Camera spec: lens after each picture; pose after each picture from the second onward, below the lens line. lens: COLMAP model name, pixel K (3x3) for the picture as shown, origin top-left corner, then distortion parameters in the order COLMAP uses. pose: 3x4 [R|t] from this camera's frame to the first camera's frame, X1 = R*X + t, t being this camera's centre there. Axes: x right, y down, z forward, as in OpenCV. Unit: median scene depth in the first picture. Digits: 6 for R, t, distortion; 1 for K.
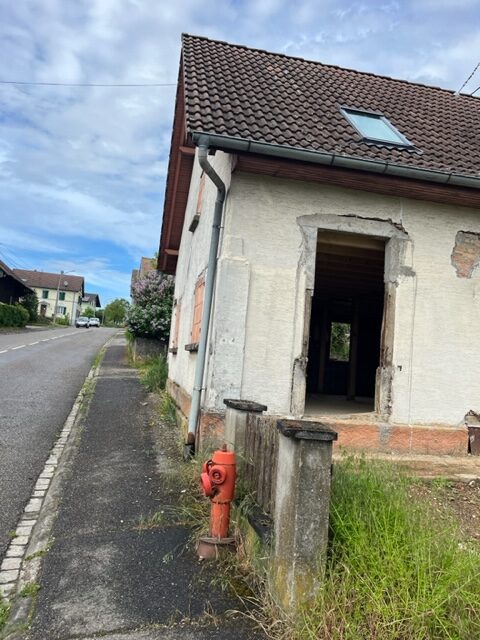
lens RADIAL K [[490.8, 0, 244.3], [0, 490.8, 318.1], [0, 0, 1]] dist [0.044457, -0.073012]
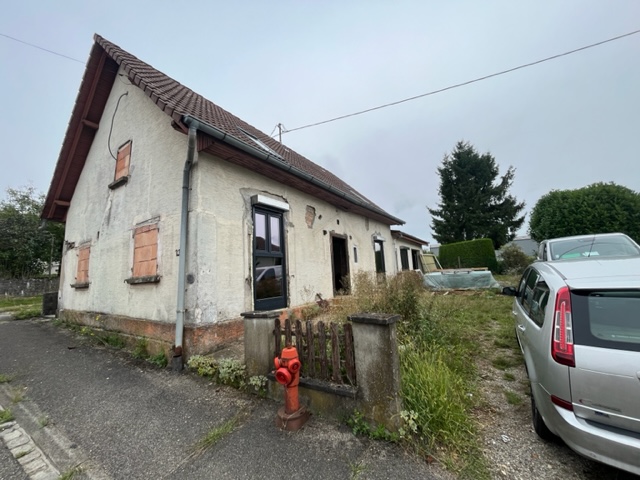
lens RADIAL K [[257.2, 0, 319.1], [0, 257.2, 238.2], [0, 0, 1]] dist [-0.009121, -0.000055]
pose [[0.694434, -0.011330, 0.719467, -0.268214], [0.042287, 0.998790, -0.025087, -0.012426], [-0.718312, 0.047846, 0.694074, 0.218754]]
